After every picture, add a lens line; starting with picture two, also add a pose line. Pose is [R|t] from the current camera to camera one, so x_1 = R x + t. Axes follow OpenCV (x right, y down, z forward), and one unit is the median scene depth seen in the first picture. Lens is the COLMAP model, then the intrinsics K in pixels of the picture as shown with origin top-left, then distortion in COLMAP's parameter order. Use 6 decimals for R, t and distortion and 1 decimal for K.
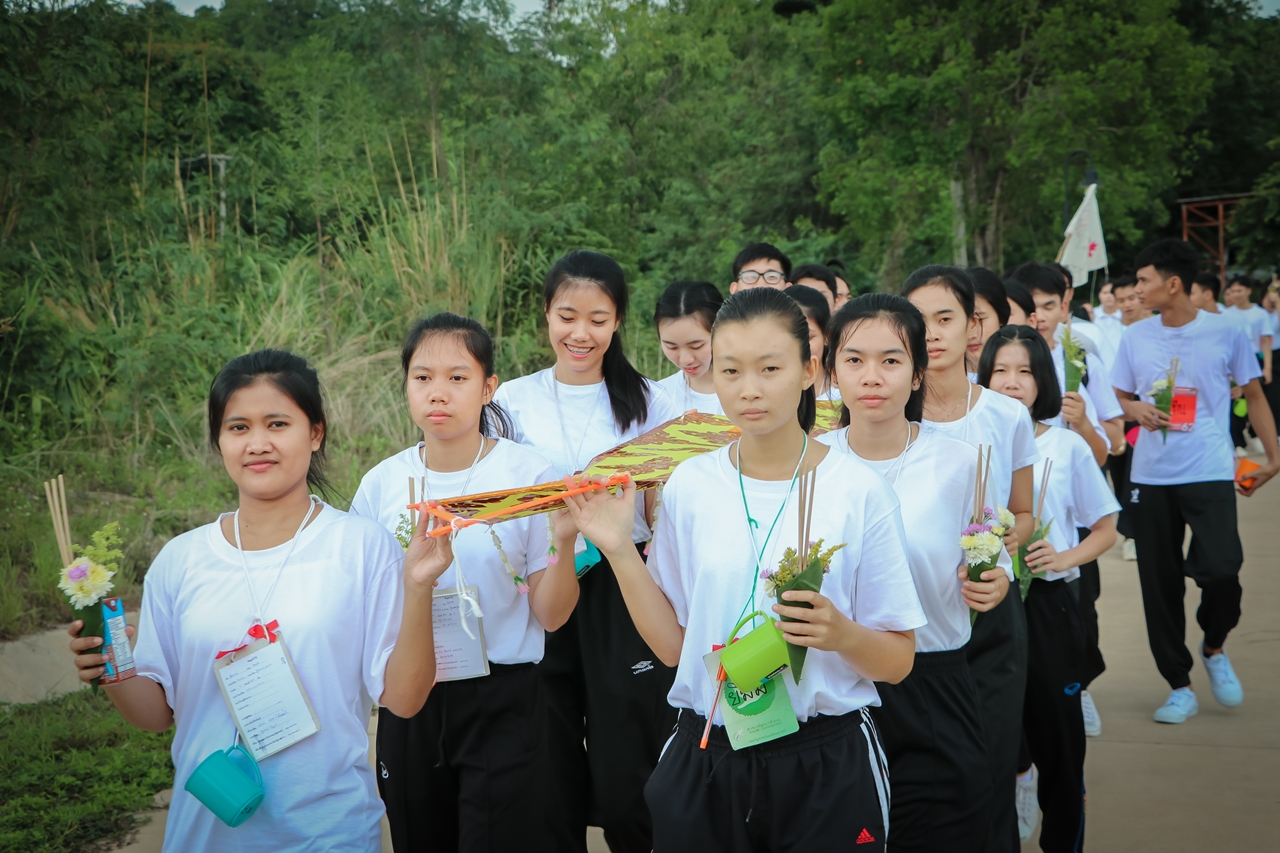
lens RADIAL K [[2465.9, 0, 625.7], [0, 2465.9, 421.8], [0, 0, 1]] dist [0.399878, 0.000000]
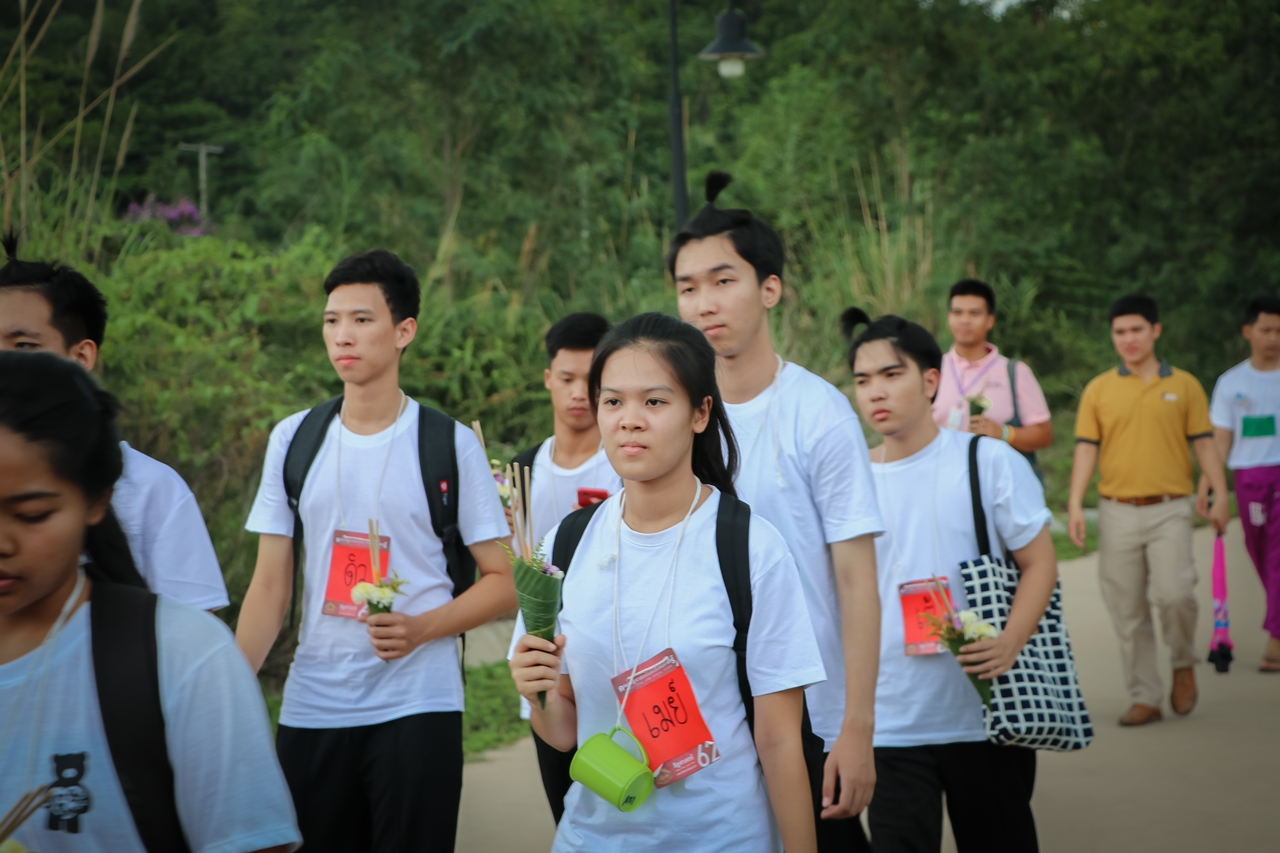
lens RADIAL K [[3883.2, 0, 678.0], [0, 3883.2, 431.7], [0, 0, 1]] dist [1.044045, 0.000000]
pose [[0.995915, -0.001437, -0.090286, -0.017187], [-0.000472, 0.999777, -0.021111, 0.013305], [0.090297, 0.021068, 0.995692, -0.321776]]
